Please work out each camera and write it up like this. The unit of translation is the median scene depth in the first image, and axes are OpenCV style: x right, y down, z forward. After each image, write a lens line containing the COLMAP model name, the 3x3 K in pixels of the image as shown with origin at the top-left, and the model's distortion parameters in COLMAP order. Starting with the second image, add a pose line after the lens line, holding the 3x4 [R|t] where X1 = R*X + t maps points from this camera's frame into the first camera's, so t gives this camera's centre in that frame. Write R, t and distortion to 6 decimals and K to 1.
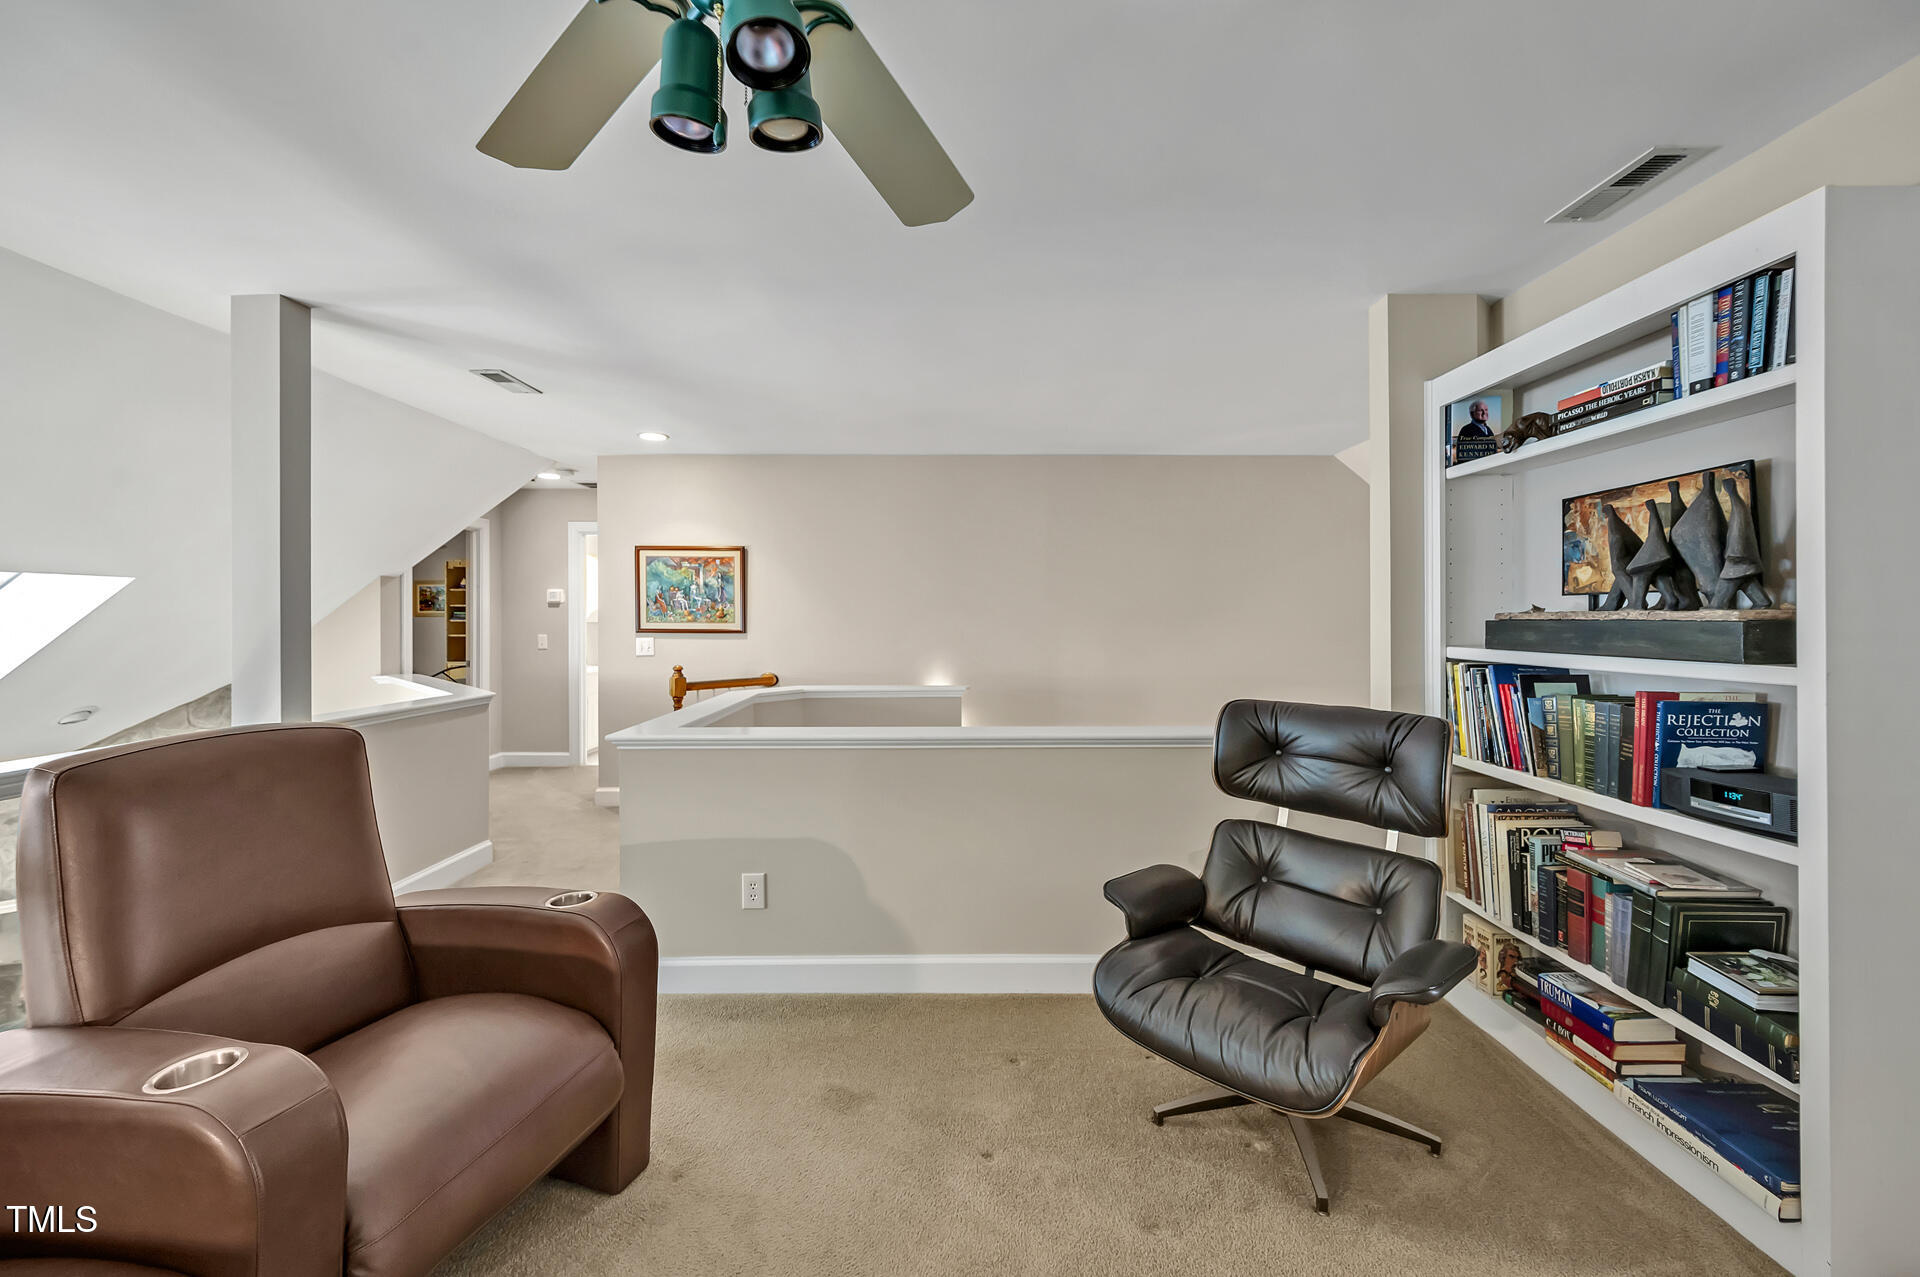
lens RADIAL K [[752.1, 0, 954.6], [0, 752.1, 611.7], [0, 0, 1]] dist [-0.000534, -0.000088]
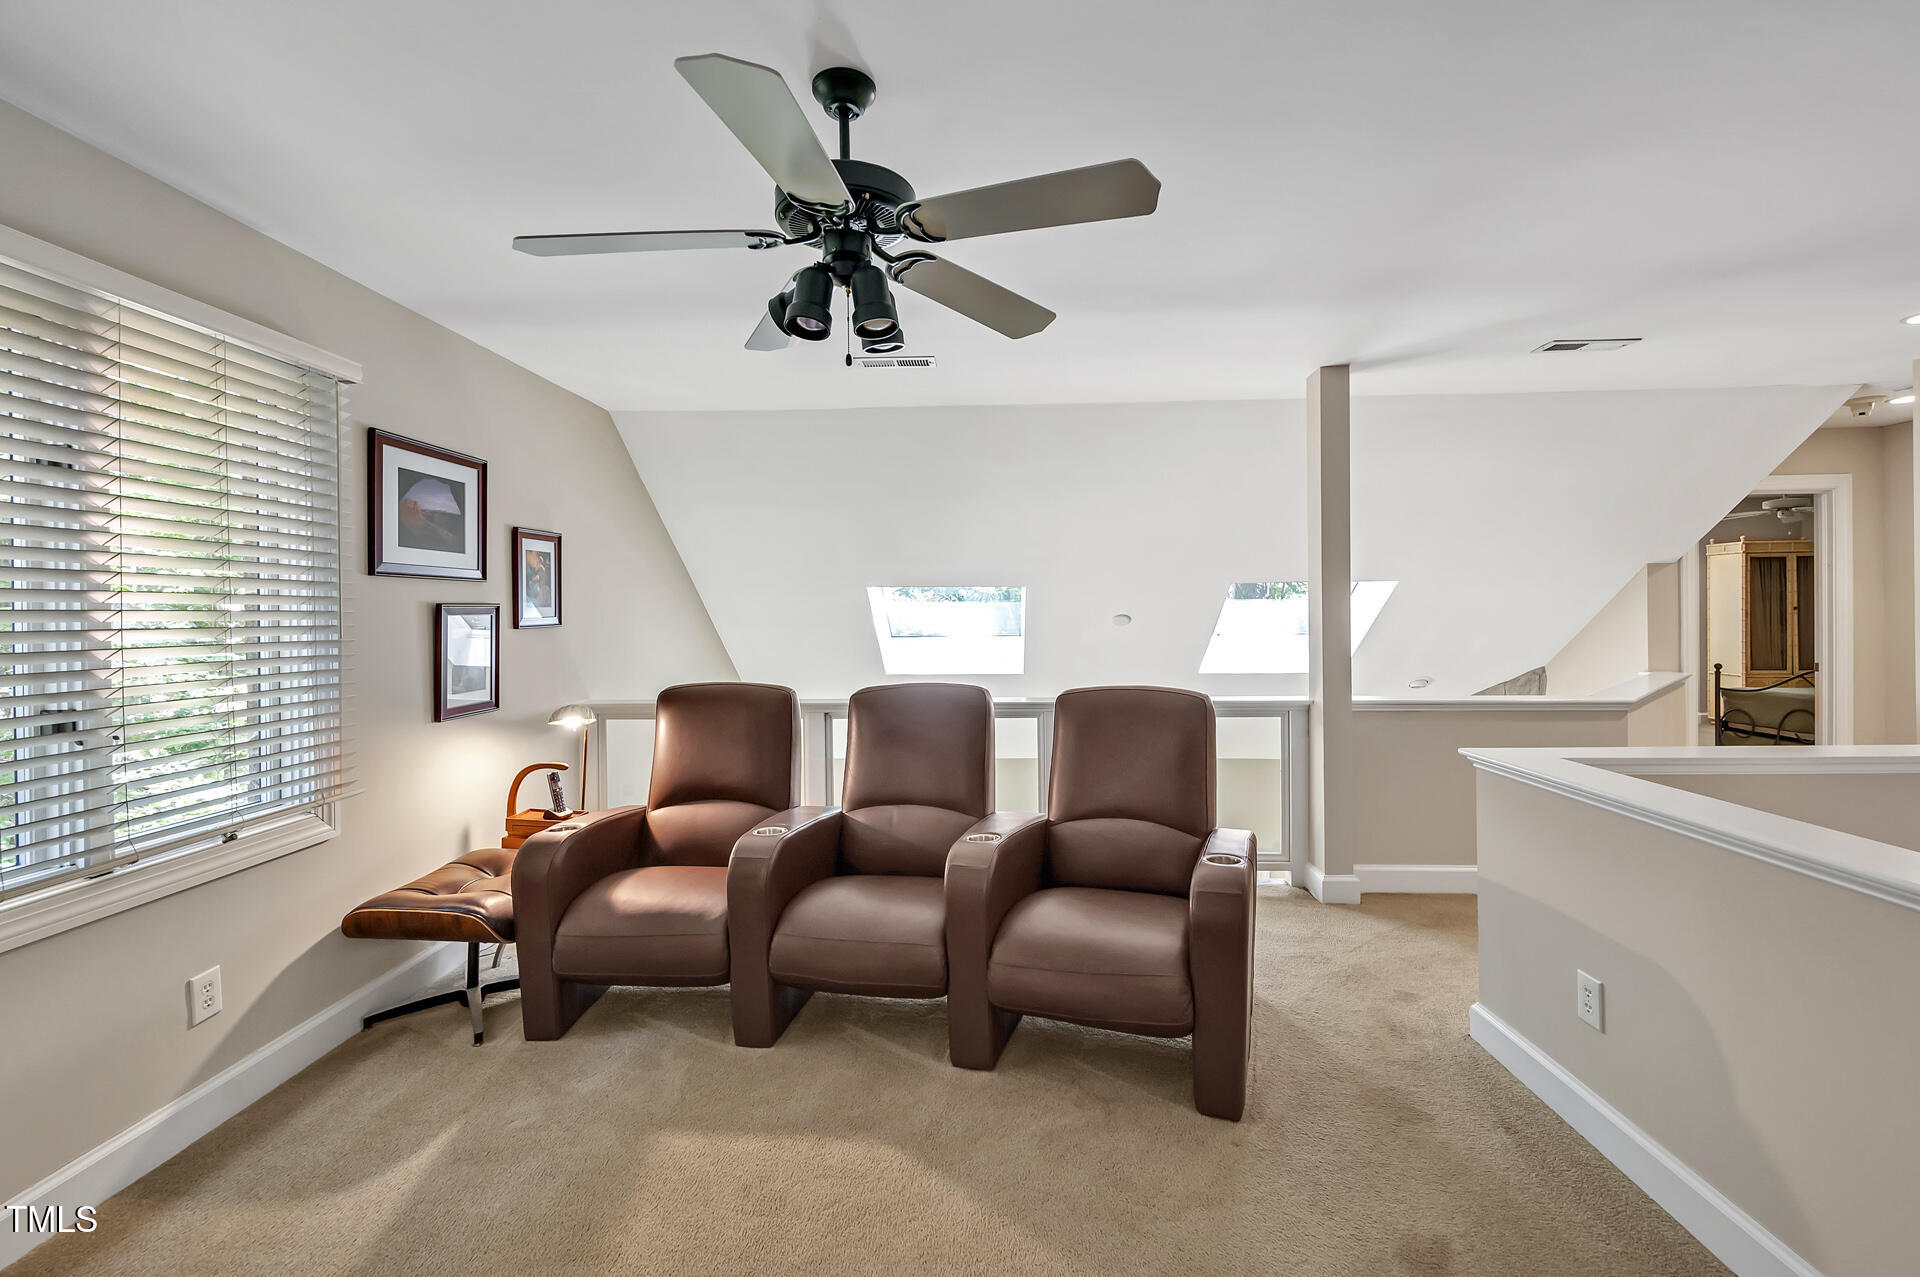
lens RADIAL K [[752.1, 0, 954.6], [0, 752.1, 611.7], [0, 0, 1]] dist [-0.000534, -0.000088]
pose [[-0.050622, 0.004475, -0.998708, 0.444793], [0.013053, 0.999908, 0.003819, -0.007525], [0.998633, -0.012843, -0.050676, 0.411134]]
